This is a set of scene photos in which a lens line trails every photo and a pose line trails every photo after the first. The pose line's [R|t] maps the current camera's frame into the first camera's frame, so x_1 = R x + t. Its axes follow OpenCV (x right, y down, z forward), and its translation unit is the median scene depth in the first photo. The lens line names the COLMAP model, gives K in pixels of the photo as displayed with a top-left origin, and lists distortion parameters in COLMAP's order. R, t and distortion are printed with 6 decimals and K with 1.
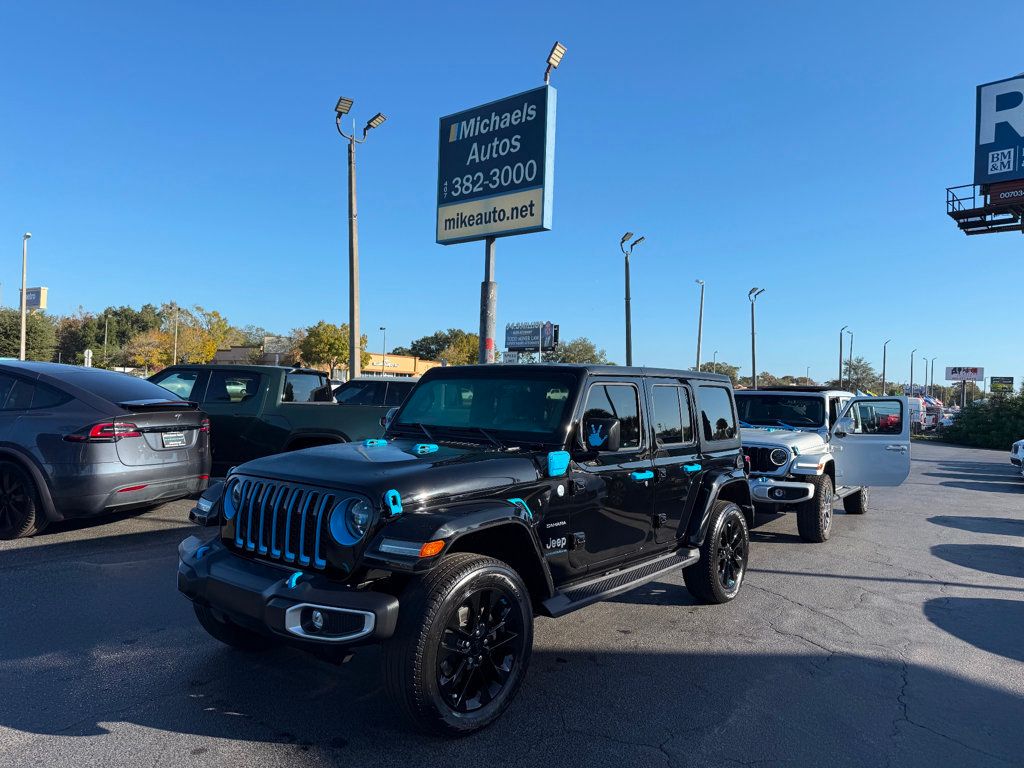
lens RADIAL K [[740.0, 0, 512.0], [0, 740.0, 384.0], [0, 0, 1]] dist [-0.025567, 0.000880]
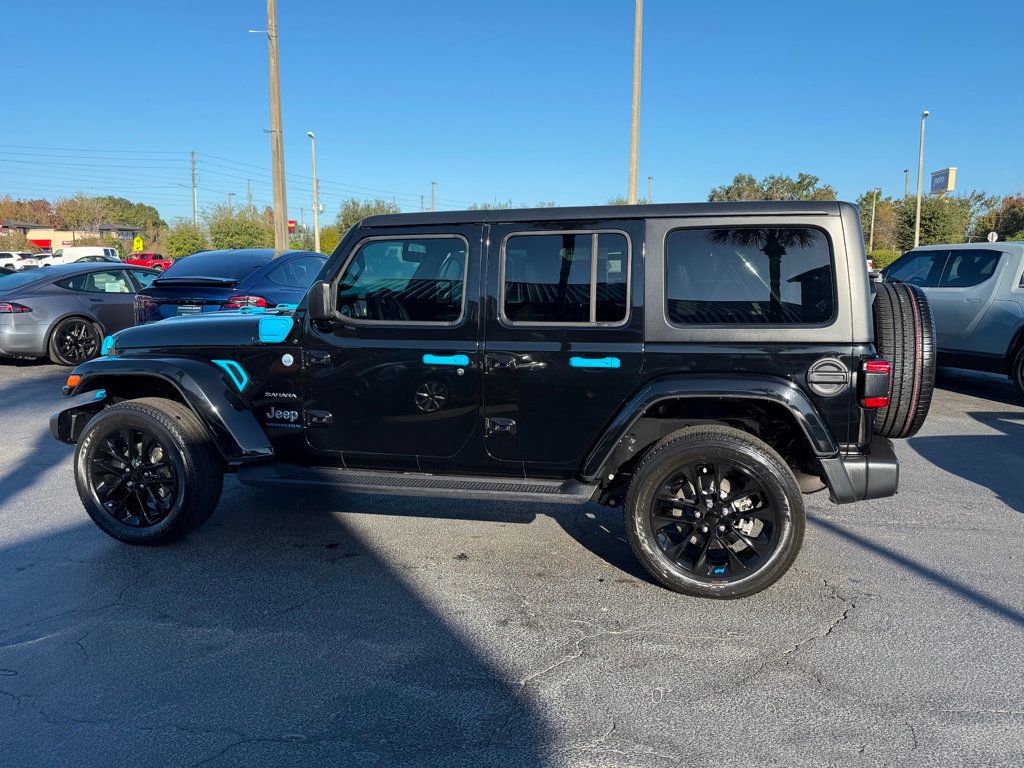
lens RADIAL K [[805.5, 0, 512.0], [0, 805.5, 384.0], [0, 0, 1]] dist [0.002475, -0.000446]
pose [[0.416485, 0.093847, -0.904286, 0.937108], [0.029106, 0.992772, 0.116436, 0.053899], [0.908677, -0.074814, 0.410743, 0.711038]]
